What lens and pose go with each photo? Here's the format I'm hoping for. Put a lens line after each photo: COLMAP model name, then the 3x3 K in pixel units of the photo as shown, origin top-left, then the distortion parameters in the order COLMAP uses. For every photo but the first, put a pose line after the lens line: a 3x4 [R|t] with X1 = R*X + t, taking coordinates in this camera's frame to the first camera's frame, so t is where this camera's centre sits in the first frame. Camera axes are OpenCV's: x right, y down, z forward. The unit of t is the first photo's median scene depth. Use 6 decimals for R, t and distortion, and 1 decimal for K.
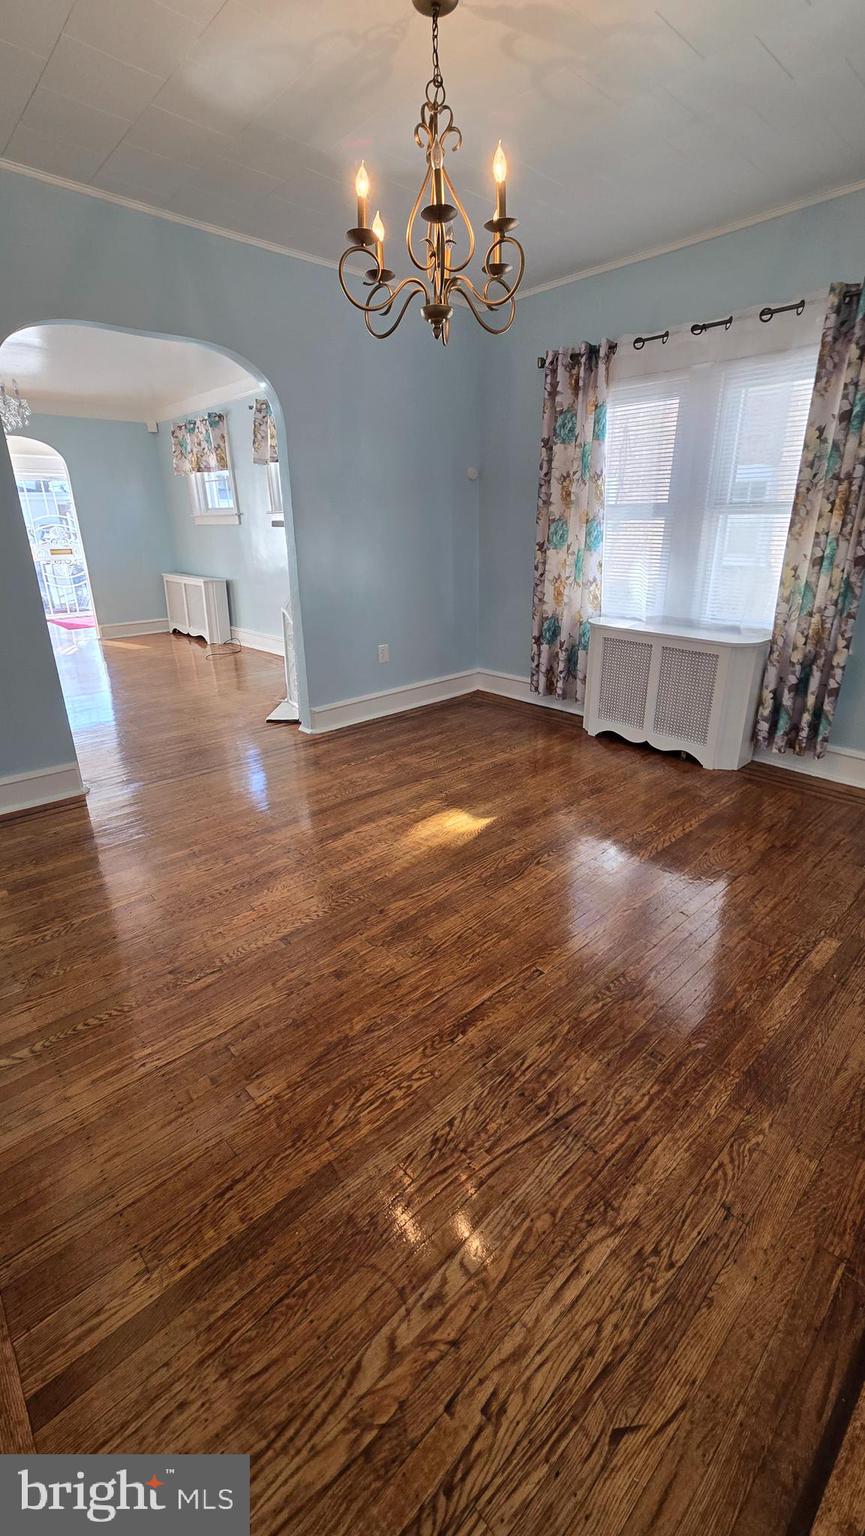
lens RADIAL K [[625.6, 0, 438.1], [0, 625.6, 762.7], [0, 0, 1]] dist [-0.000851, -0.002035]
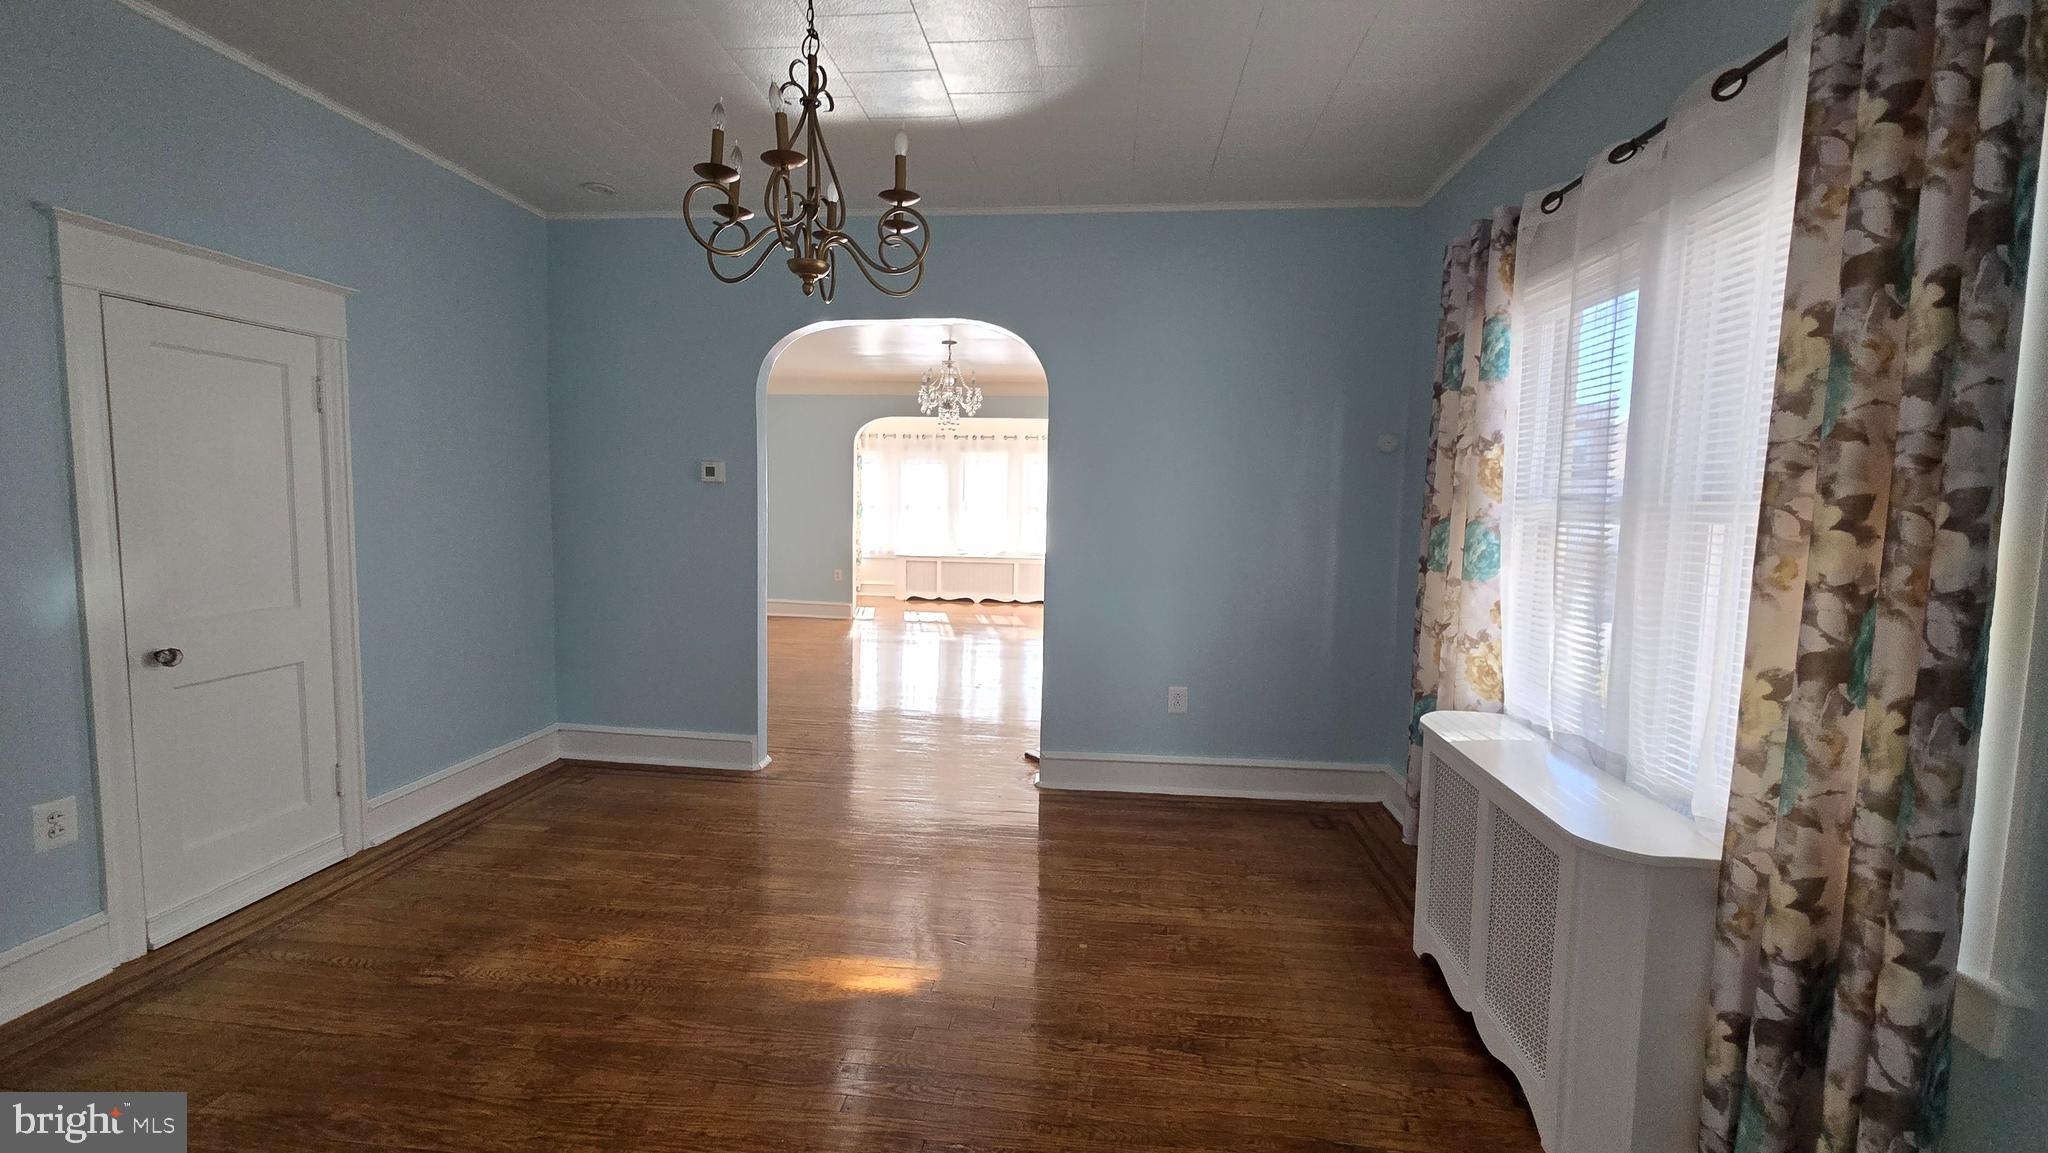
lens RADIAL K [[834.1, 0, 1021.9], [0, 834.1, 576.6], [0, 0, 1]] dist [-0.000851, -0.002035]
pose [[0.656406, 0.092071, -0.748768, 0.565403], [-0.294529, 0.945035, -0.141993, -0.154624], [0.694538, 0.313739, 0.647444, 0.346318]]
